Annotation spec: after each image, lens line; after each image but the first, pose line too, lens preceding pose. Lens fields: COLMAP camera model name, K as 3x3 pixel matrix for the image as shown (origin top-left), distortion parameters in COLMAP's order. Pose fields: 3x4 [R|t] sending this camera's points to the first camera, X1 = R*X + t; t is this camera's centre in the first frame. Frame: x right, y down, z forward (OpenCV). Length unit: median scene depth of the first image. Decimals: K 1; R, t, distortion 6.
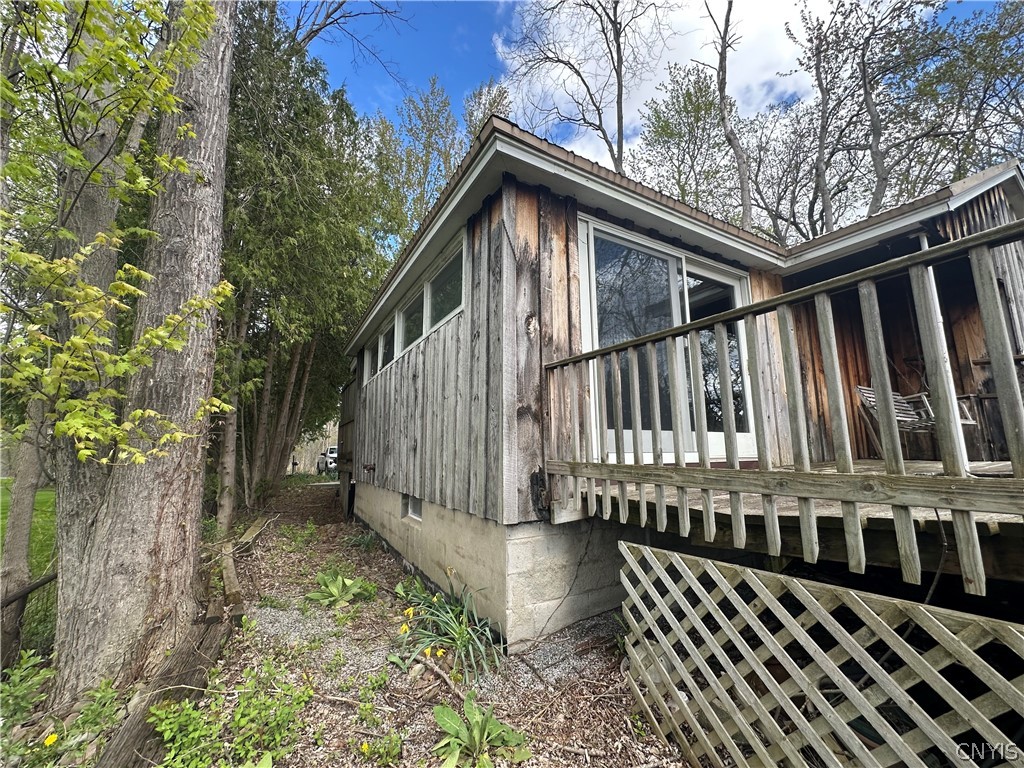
lens RADIAL K [[408.1, 0, 509.4], [0, 408.1, 385.9], [0, 0, 1]] dist [0.001707, 0.000157]
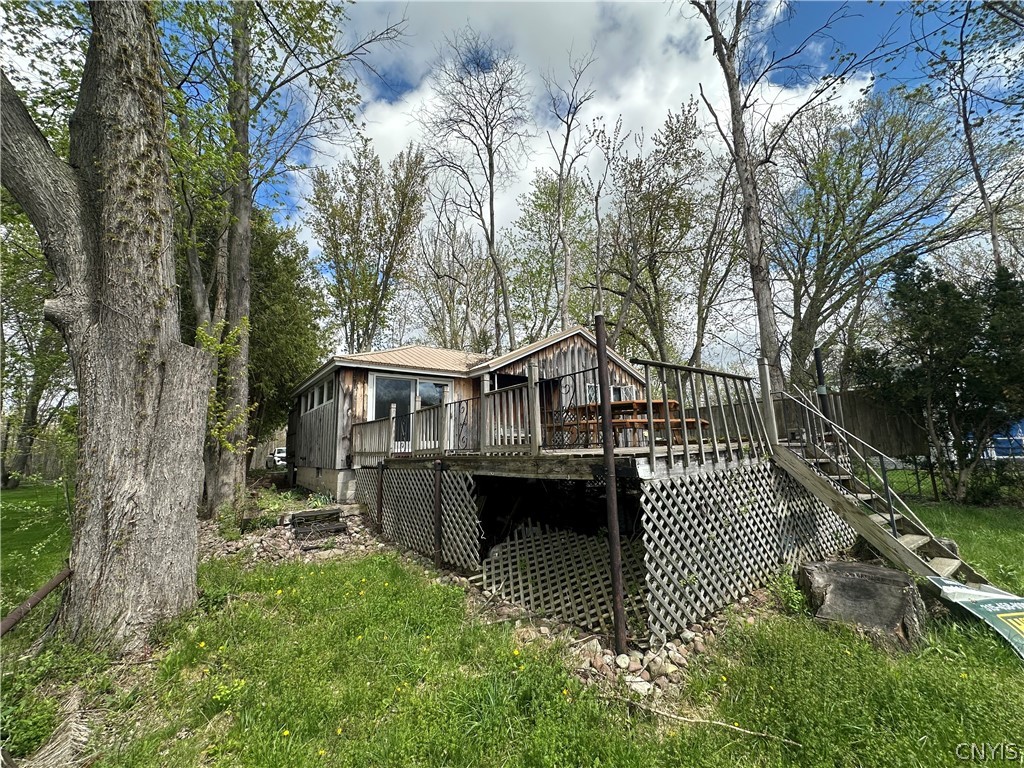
lens RADIAL K [[408.1, 0, 509.7], [0, 408.1, 386.8], [0, 0, 1]] dist [0.001707, 0.000157]
pose [[0.993651, -0.003078, 0.112463, 0.987947], [0.002117, 0.999960, 0.008663, -0.380990], [-0.112485, -0.008370, 0.993618, -2.489625]]
